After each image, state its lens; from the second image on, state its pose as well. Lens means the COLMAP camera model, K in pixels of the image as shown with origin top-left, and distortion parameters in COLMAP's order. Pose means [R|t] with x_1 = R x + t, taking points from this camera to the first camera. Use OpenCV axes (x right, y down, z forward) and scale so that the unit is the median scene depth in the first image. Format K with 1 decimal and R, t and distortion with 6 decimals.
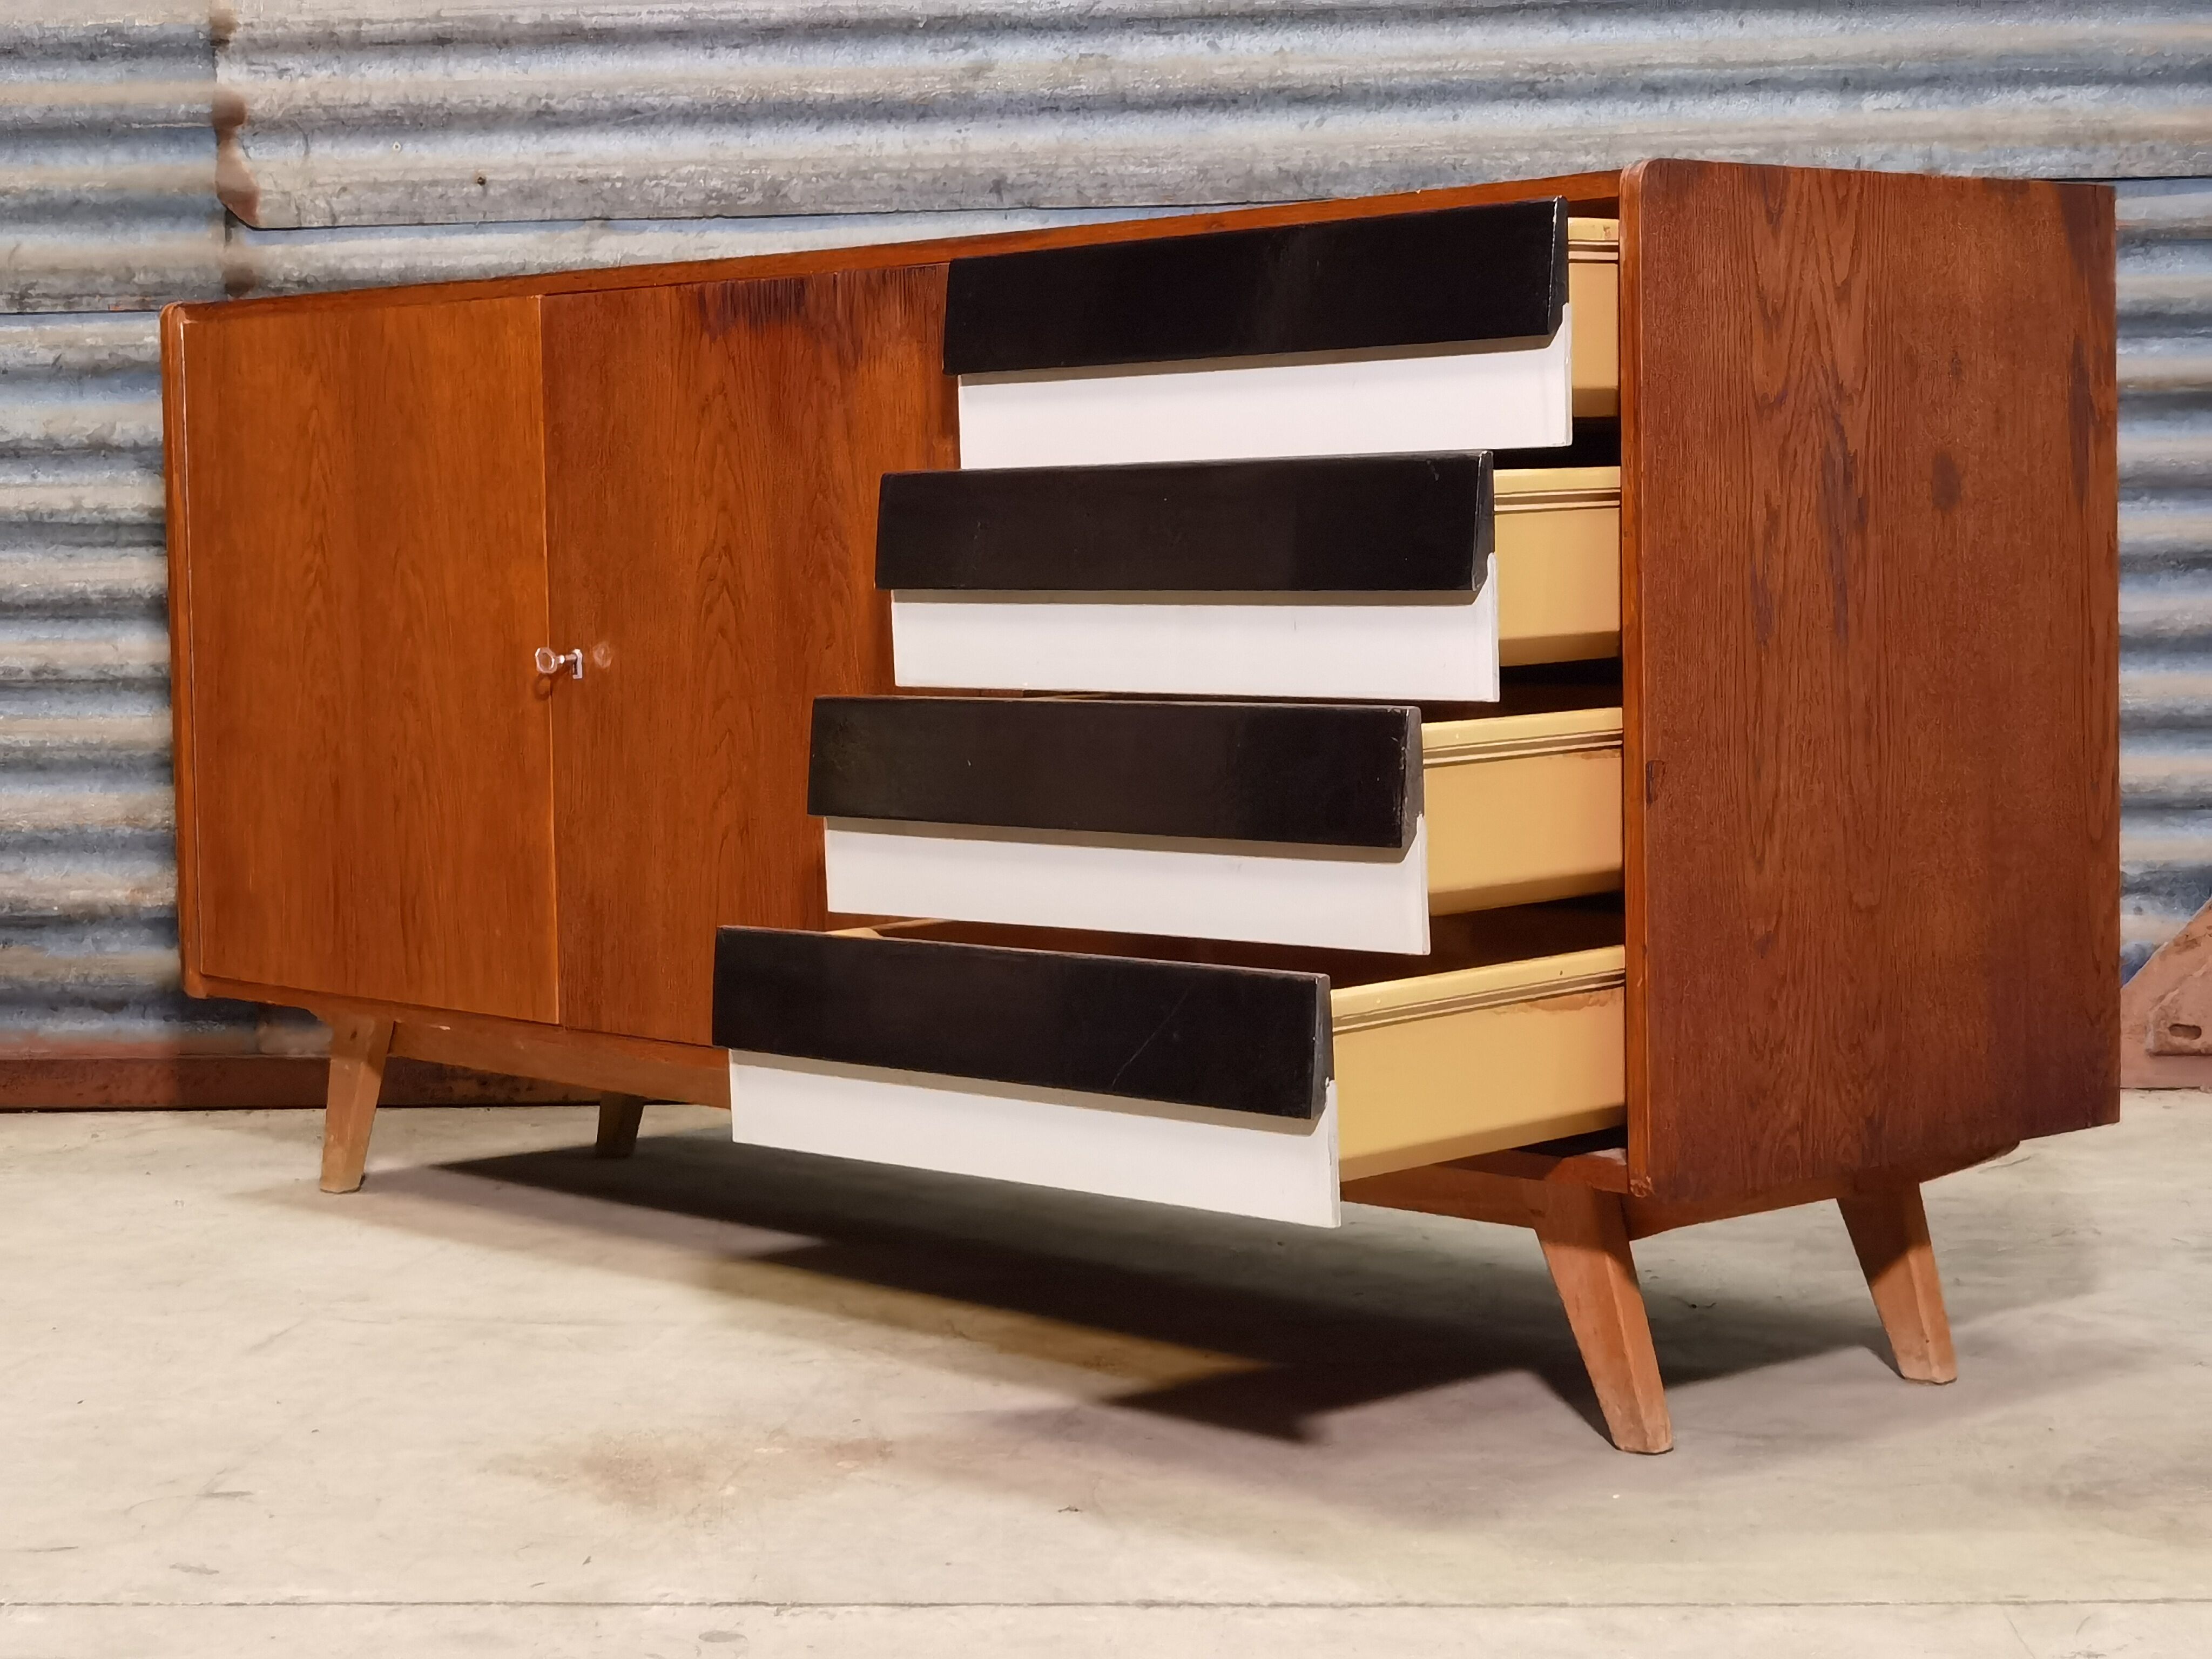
lens RADIAL K [[4226.2, 0, 1154.0], [0, 4226.2, 823.9], [0, 0, 1]] dist [0.160421, -1.260693]
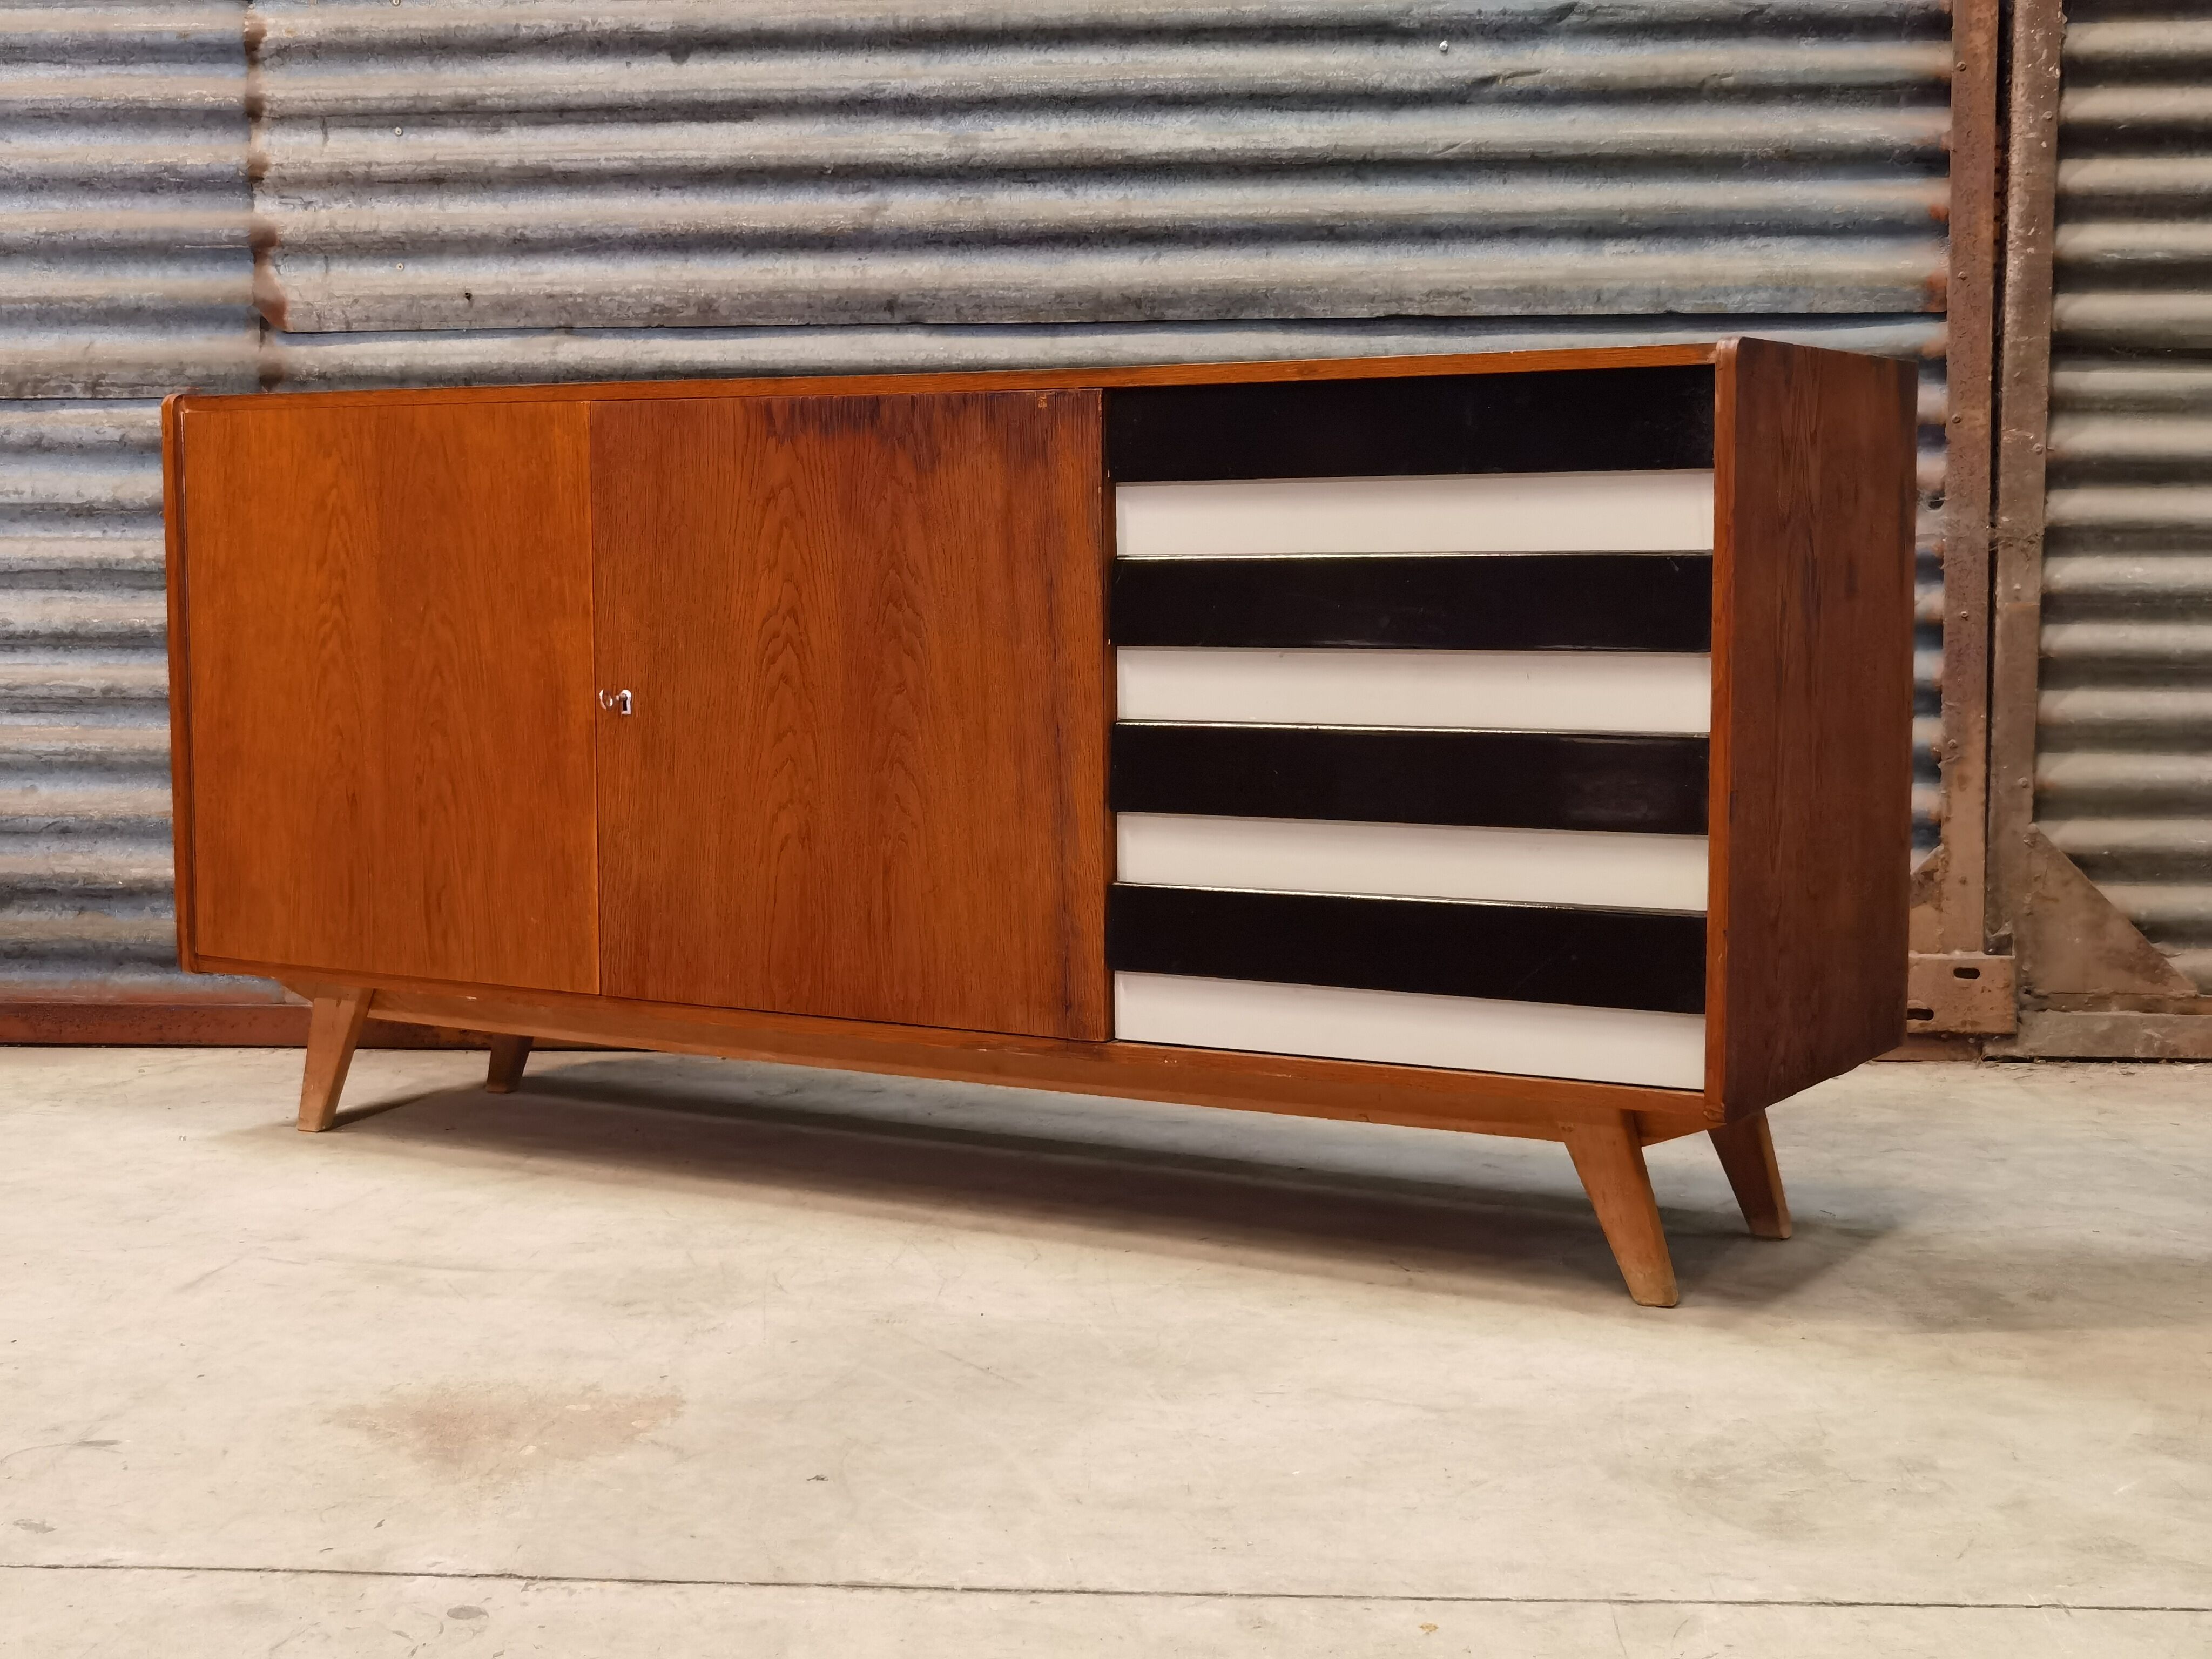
lens RADIAL K [[3177.0, 0, 1115.8], [0, 3177.0, 843.1], [0, 0, 1]] dist [-0.004146, -0.125562]
pose [[0.999810, 0.016907, -0.009716, 0.039110], [-0.016688, 0.999614, 0.022200, -0.017690], [0.010087, -0.022034, 0.999706, 0.088121]]
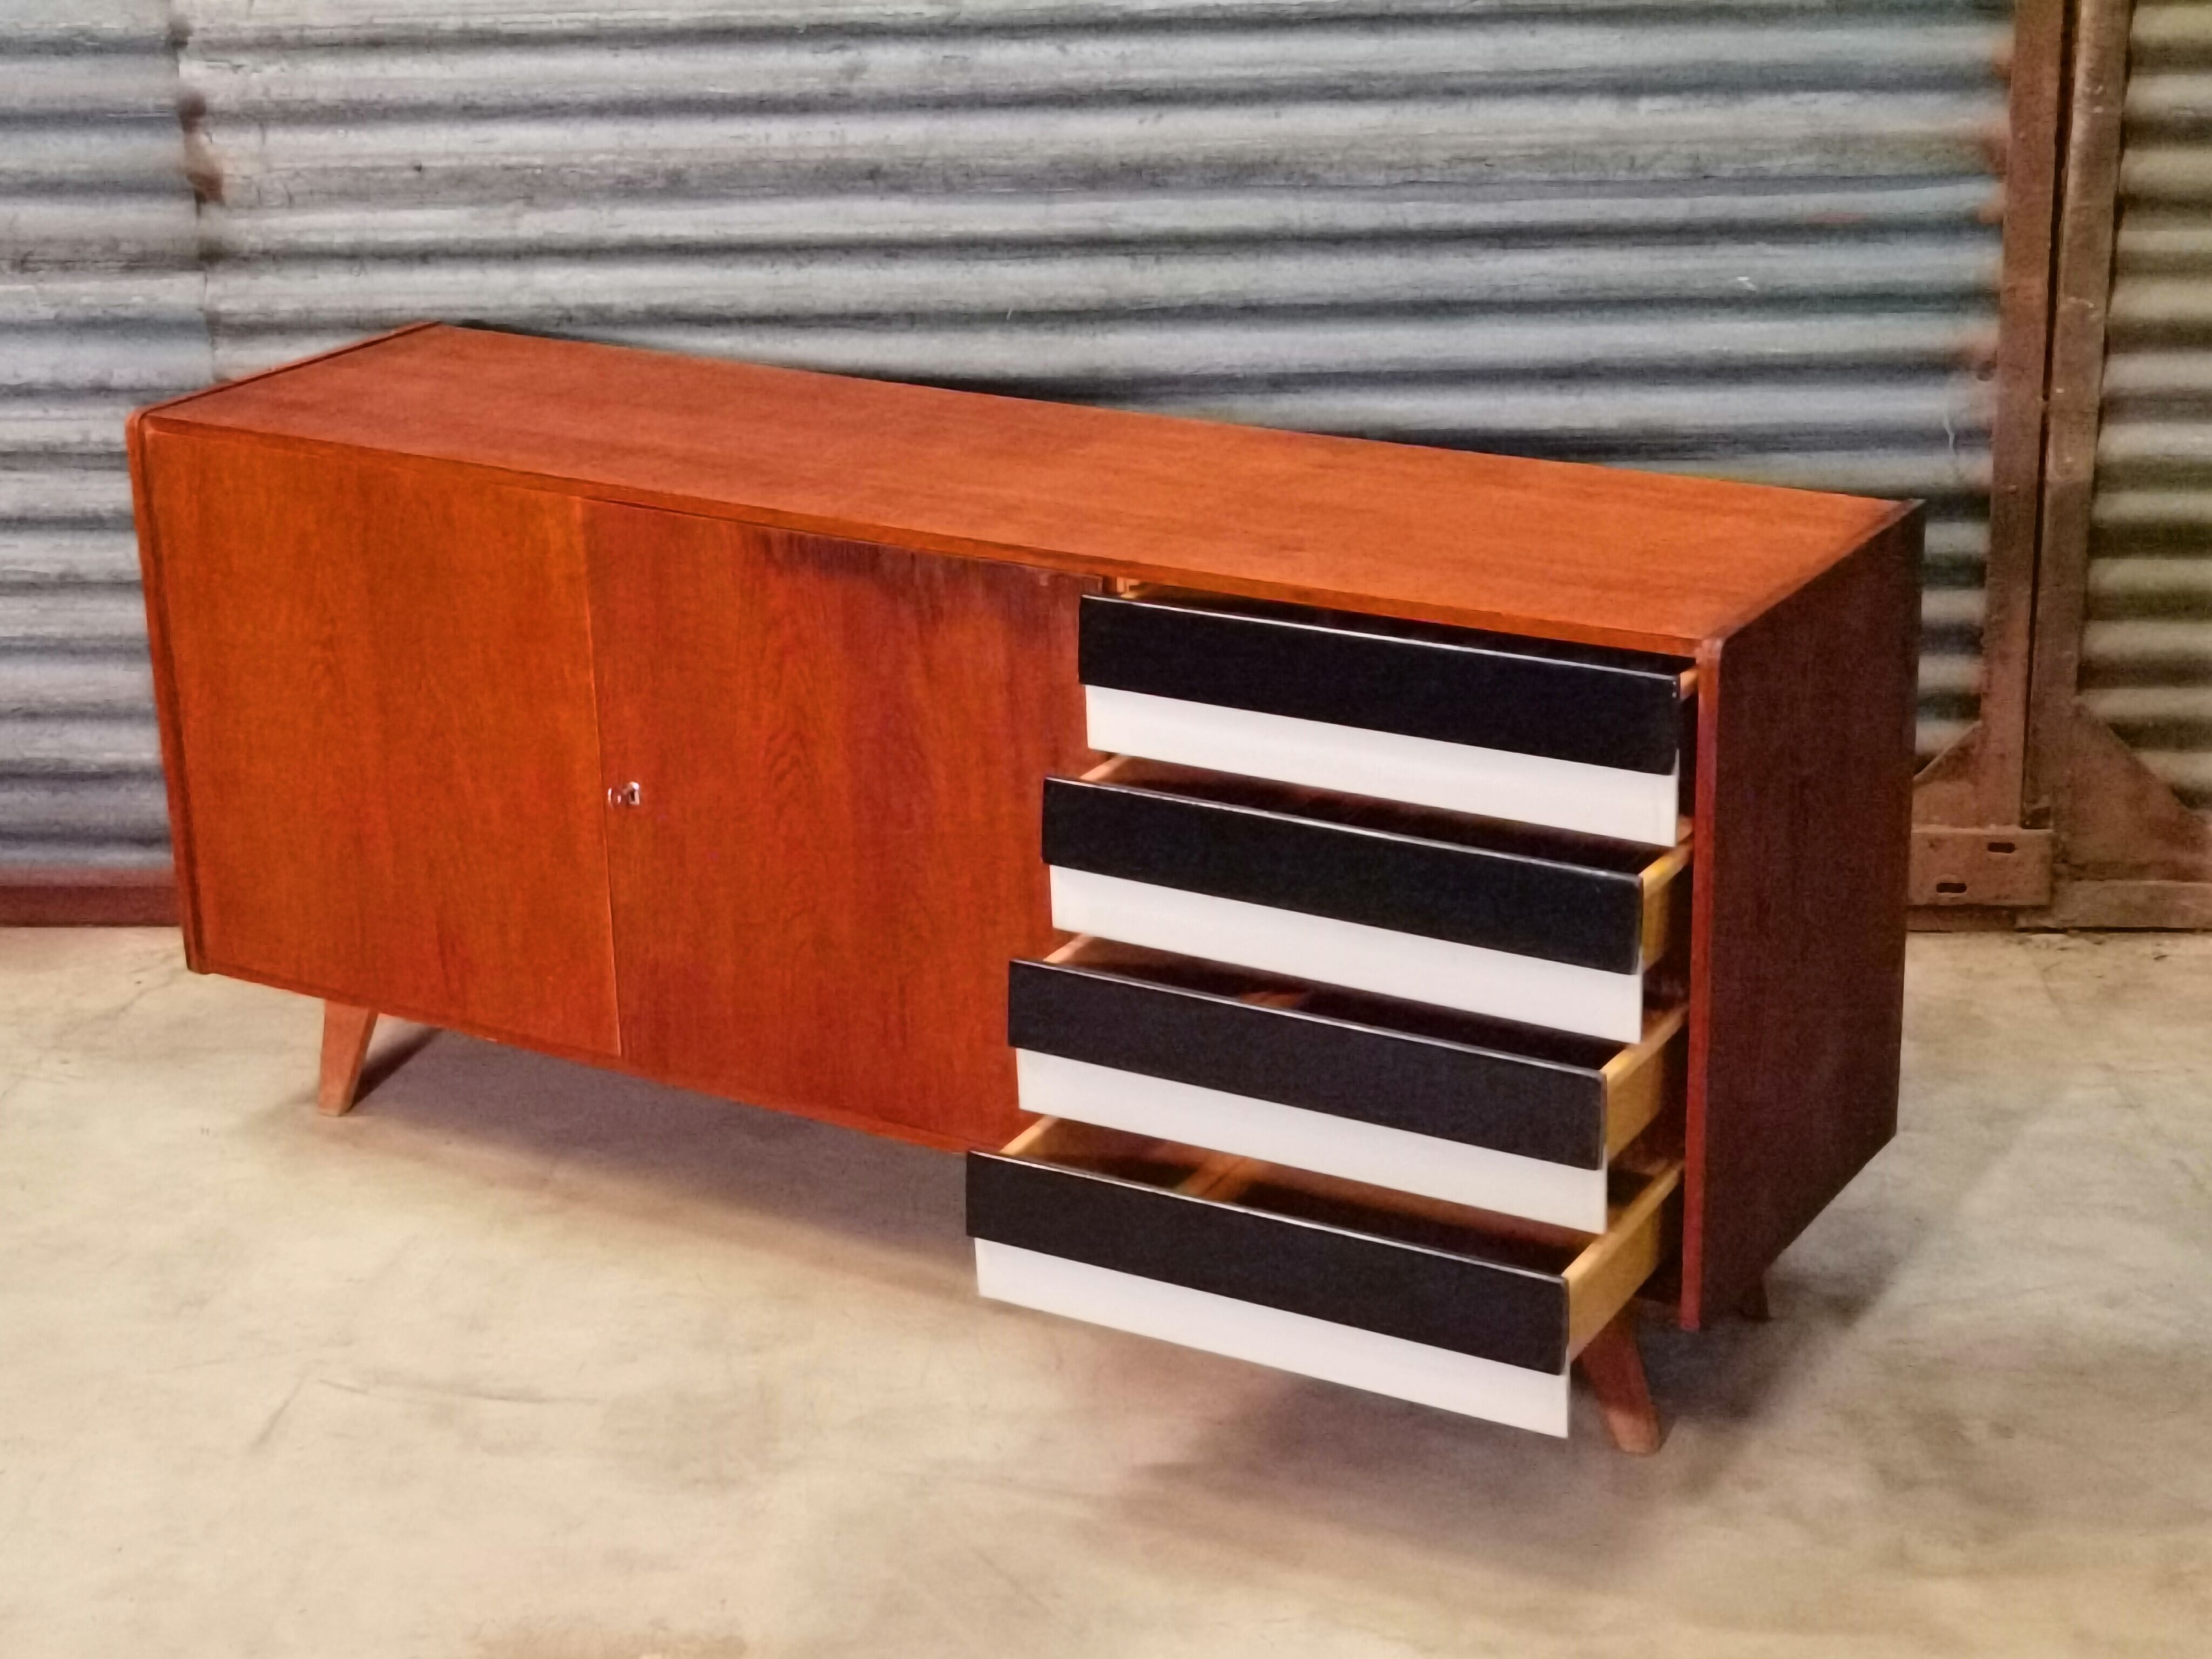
lens RADIAL K [[3808.2, 0, 1132.2], [0, 3808.2, 833.5], [0, 0, 1]] dist [0.047975, -0.375616]
pose [[0.999967, 0.000530, -0.008110, 0.040703], [0.001706, 0.961951, 0.273216, -0.259105], [0.007946, -0.273221, 0.961918, -0.026233]]
